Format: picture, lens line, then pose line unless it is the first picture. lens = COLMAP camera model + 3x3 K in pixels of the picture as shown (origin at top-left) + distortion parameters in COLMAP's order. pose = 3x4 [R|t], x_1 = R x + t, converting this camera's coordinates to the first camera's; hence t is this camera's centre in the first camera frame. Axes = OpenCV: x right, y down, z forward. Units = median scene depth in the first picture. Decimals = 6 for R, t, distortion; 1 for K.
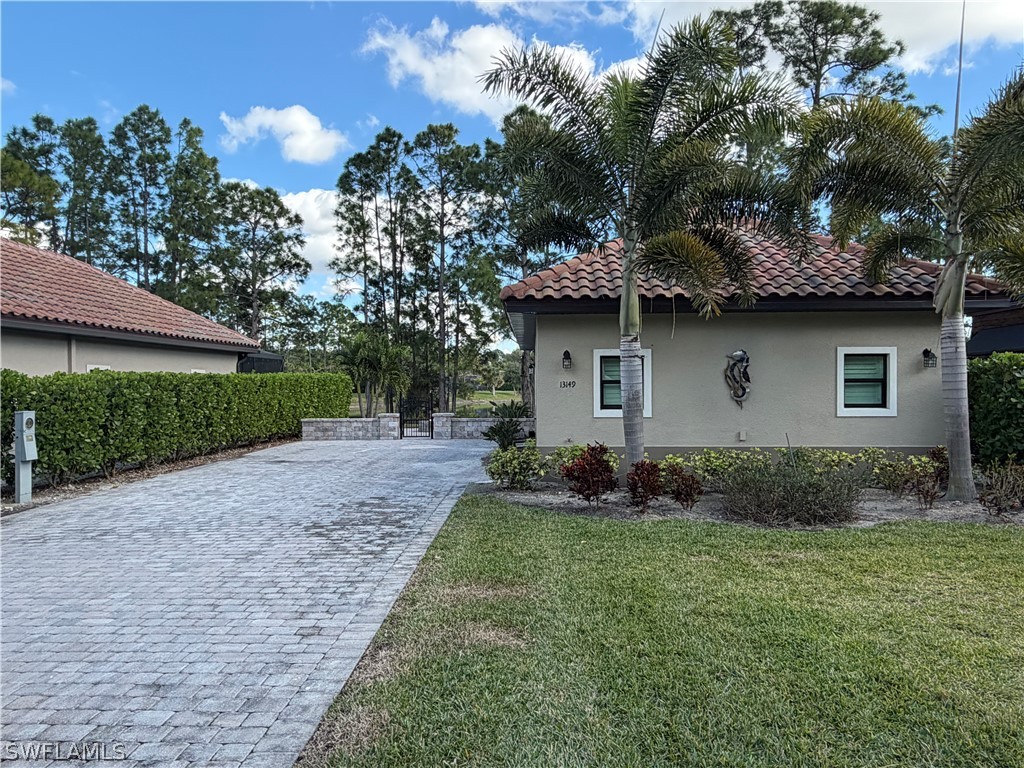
lens RADIAL K [[695.4, 0, 512.1], [0, 695.4, 384.9], [0, 0, 1]] dist [-0.002745, 0.004631]
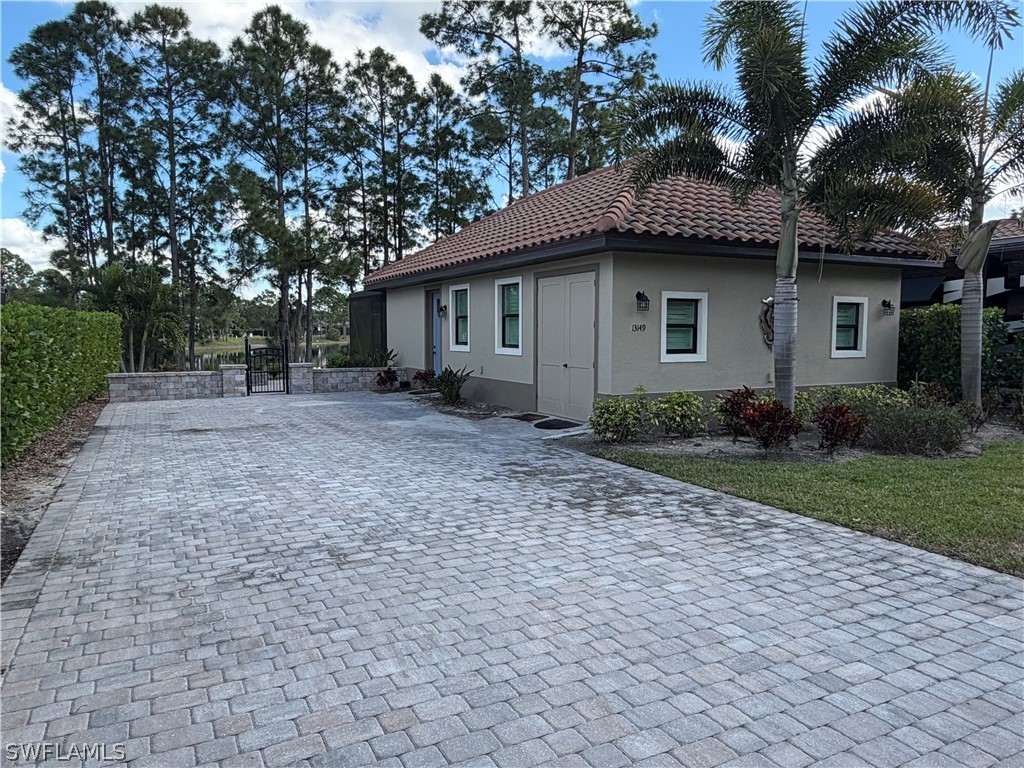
lens RADIAL K [[695.4, 0, 510.0], [0, 695.4, 382.7], [0, 0, 1]] dist [-0.002745, 0.004631]
pose [[0.879254, -0.030238, 0.475392, -0.523898], [-0.003593, 0.997534, 0.070095, 0.008094], [-0.476339, -0.063340, 0.876977, 0.257843]]
